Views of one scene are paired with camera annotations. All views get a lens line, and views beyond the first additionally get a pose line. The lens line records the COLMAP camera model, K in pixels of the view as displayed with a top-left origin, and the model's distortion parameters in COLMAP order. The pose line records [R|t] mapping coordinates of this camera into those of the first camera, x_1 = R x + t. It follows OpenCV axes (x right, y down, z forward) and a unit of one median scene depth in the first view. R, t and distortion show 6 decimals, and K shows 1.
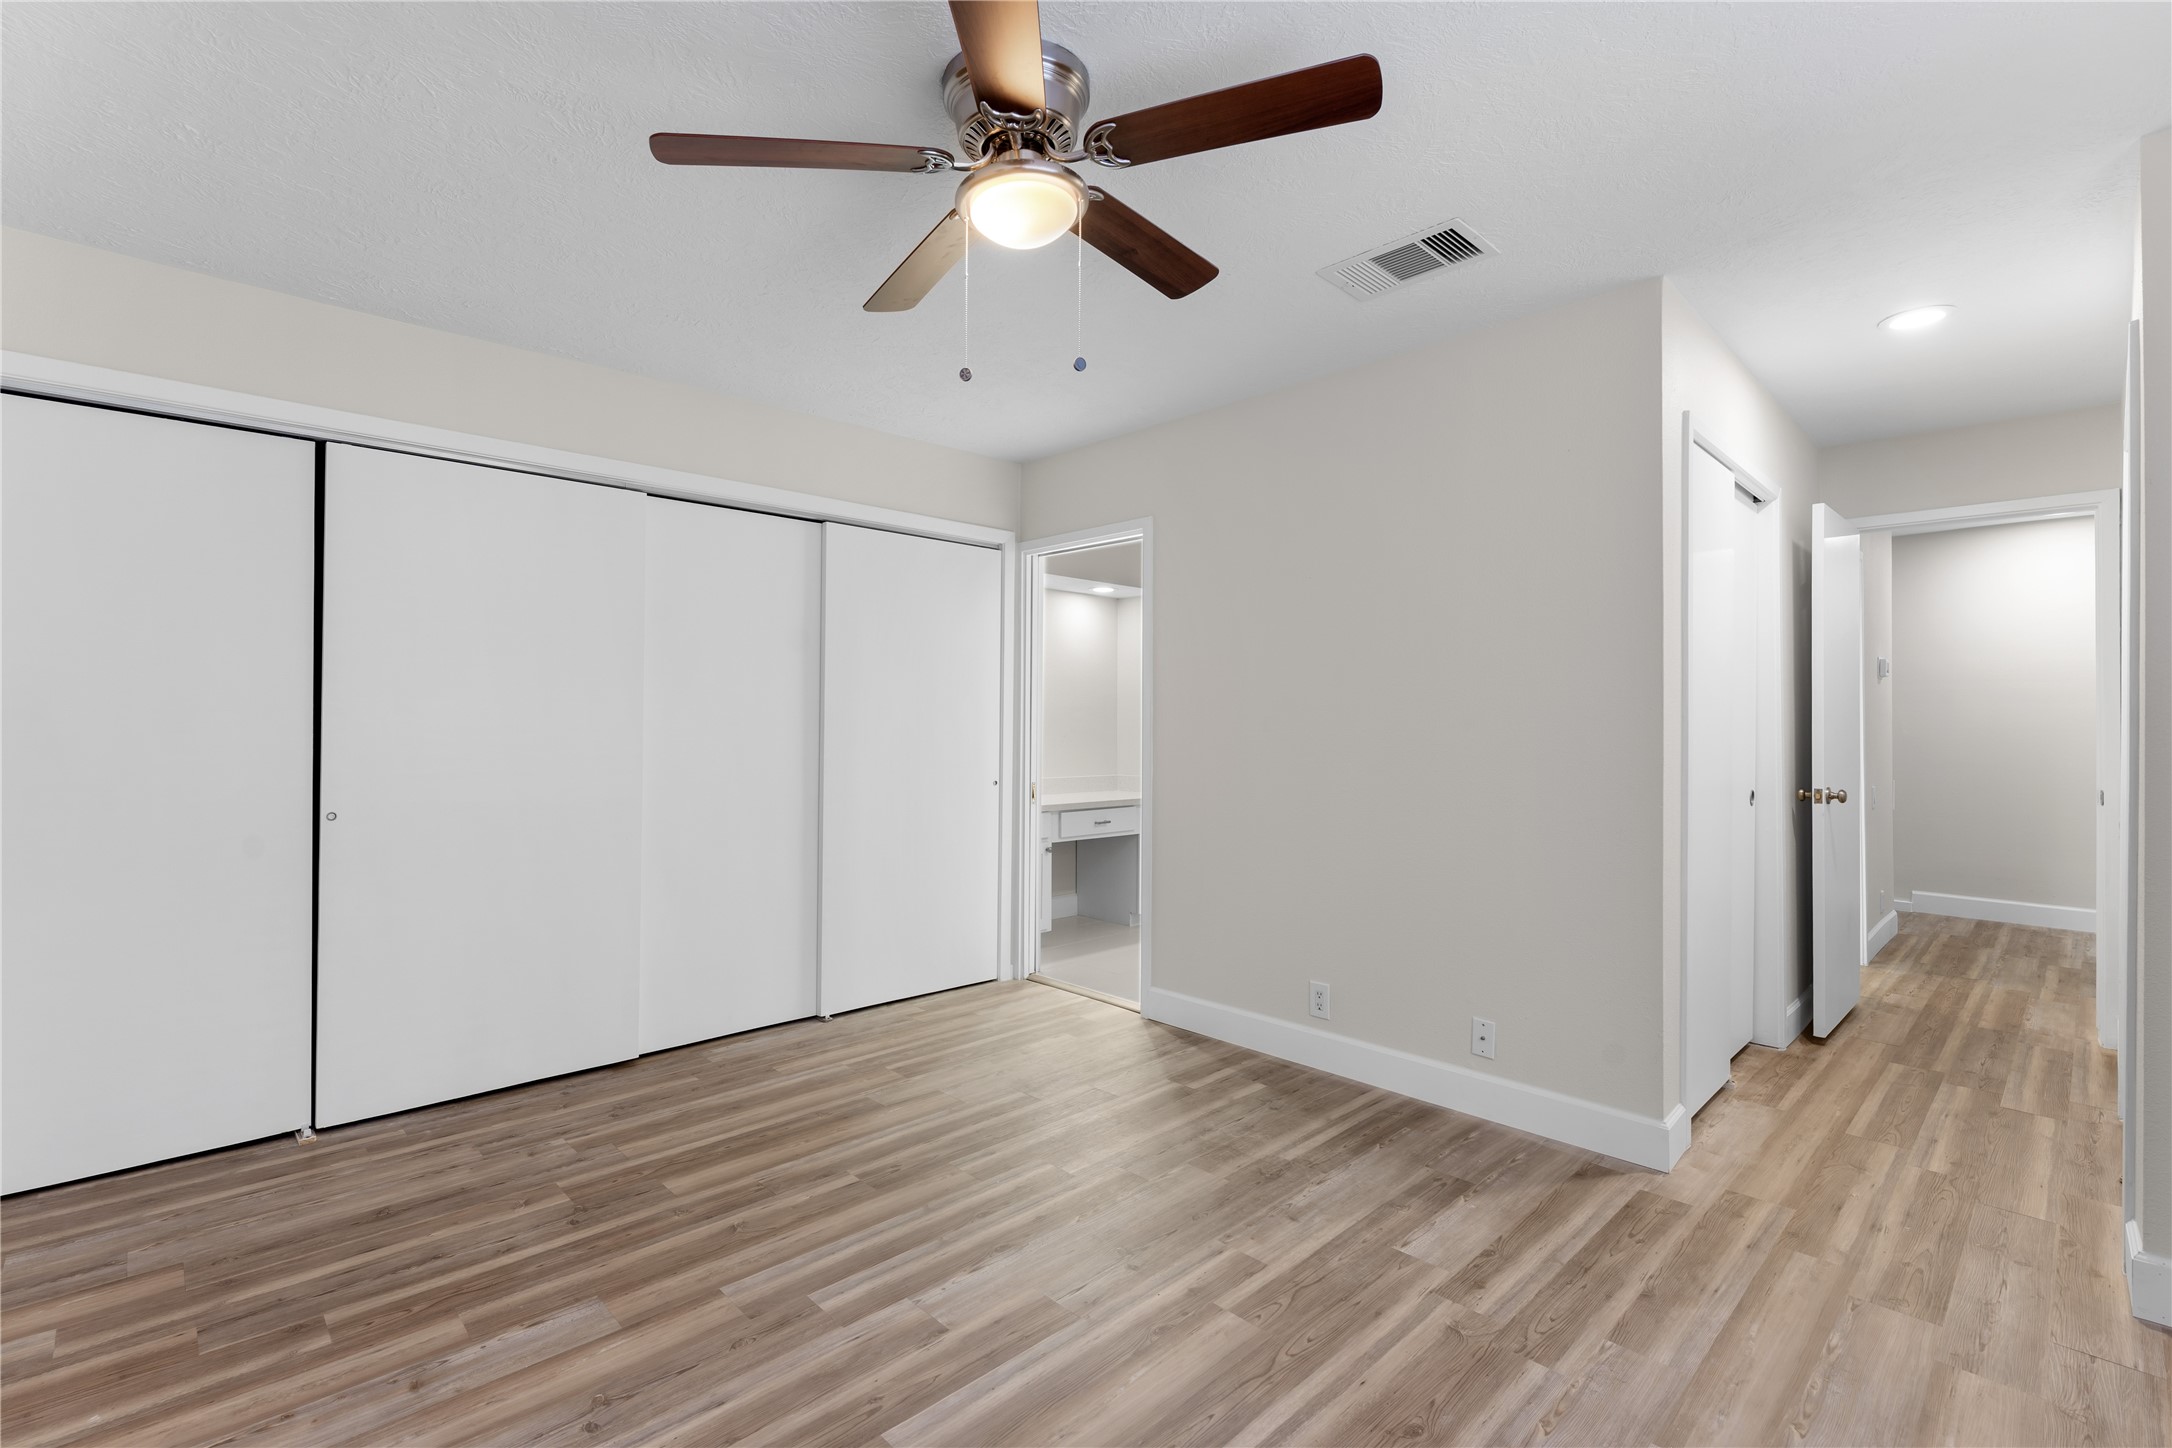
lens RADIAL K [[986.2, 0, 1081.8], [0, 986.2, 719.7], [0, 0, 1]] dist [0.000497, -0.000366]
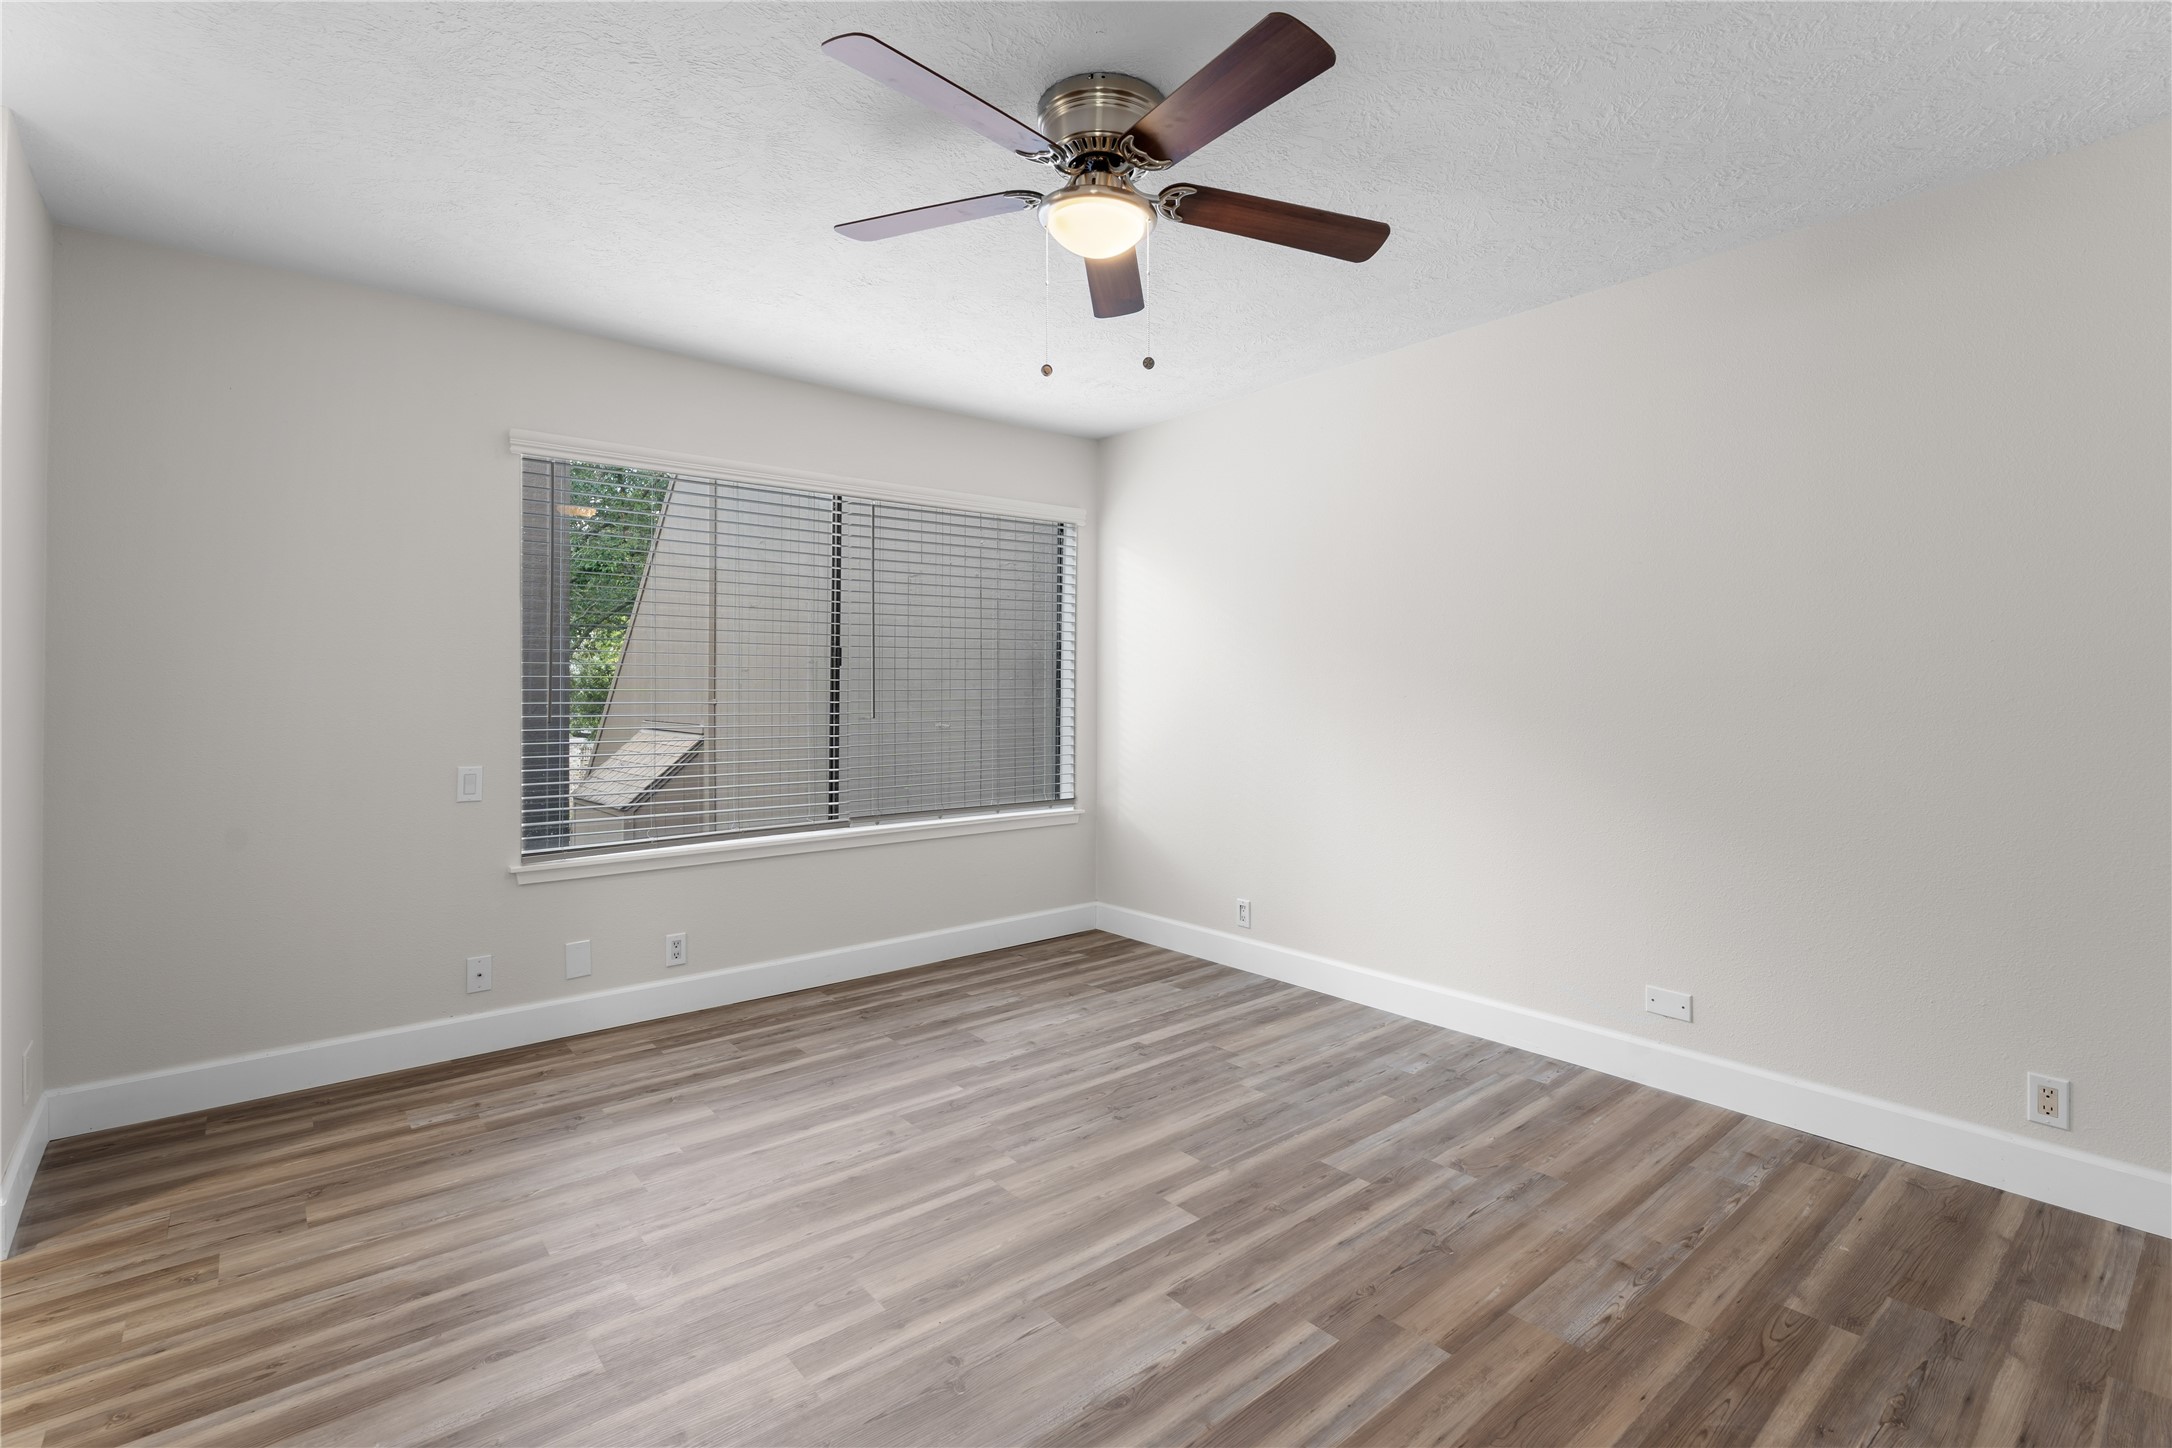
lens RADIAL K [[986.2, 0, 1086.1], [0, 986.2, 722.1], [0, 0, 1]] dist [0.000497, -0.000366]
pose [[-0.997032, -0.006001, 0.076753, -0.125567], [-0.003740, 0.999556, 0.029565, 0.014625], [-0.076896, 0.029190, -0.996612, 1.960548]]
